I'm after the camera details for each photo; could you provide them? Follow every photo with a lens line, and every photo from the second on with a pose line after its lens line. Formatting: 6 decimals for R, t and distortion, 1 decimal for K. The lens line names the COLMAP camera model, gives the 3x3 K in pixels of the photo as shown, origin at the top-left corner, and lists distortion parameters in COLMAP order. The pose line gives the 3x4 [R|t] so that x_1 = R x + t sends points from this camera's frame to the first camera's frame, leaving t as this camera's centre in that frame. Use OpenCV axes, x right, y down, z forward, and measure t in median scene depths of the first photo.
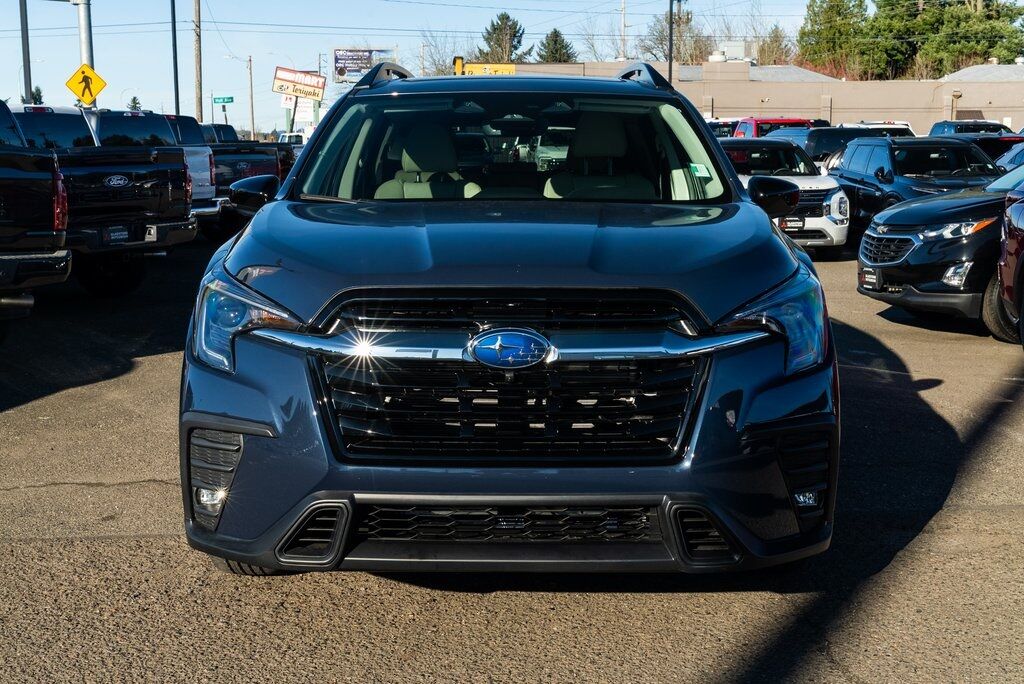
lens RADIAL K [[1250.5, 0, 514.2], [0, 1250.5, 343.4], [0, 0, 1]] dist [-0.001395, 0.000000]
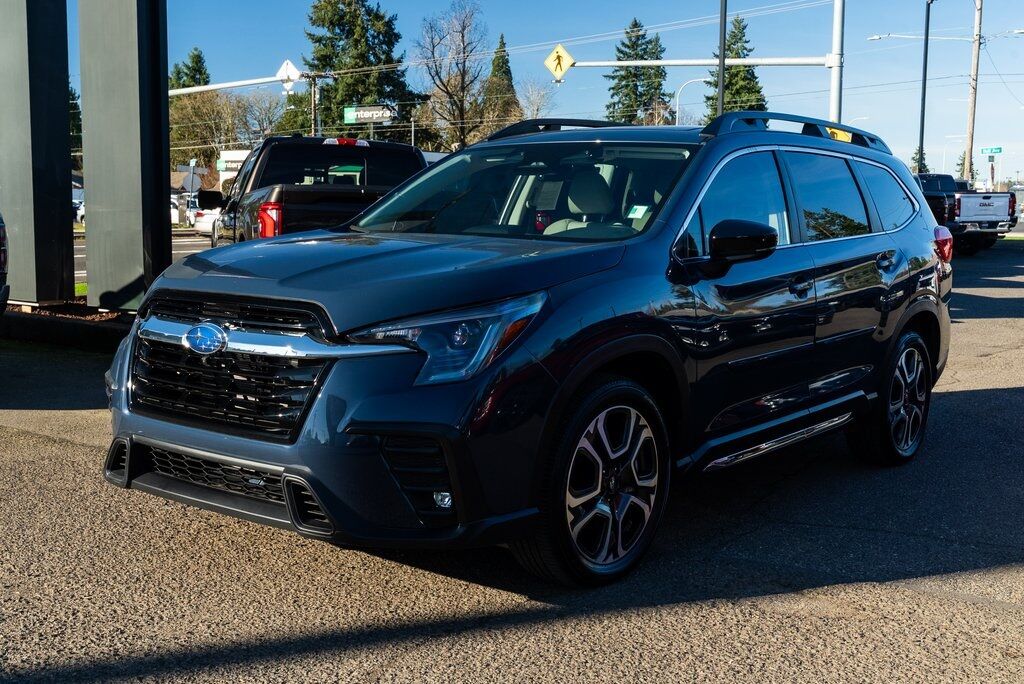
lens RADIAL K [[1170.1, 0, 512.1], [0, 1170.1, 341.3], [0, 0, 1]] dist [0.006020, 0.000000]
pose [[0.793488, 0.082113, -0.603021, 0.709633], [-0.101577, 0.994826, 0.001804, -0.020452], [0.600049, 0.059822, 0.797724, 0.150563]]
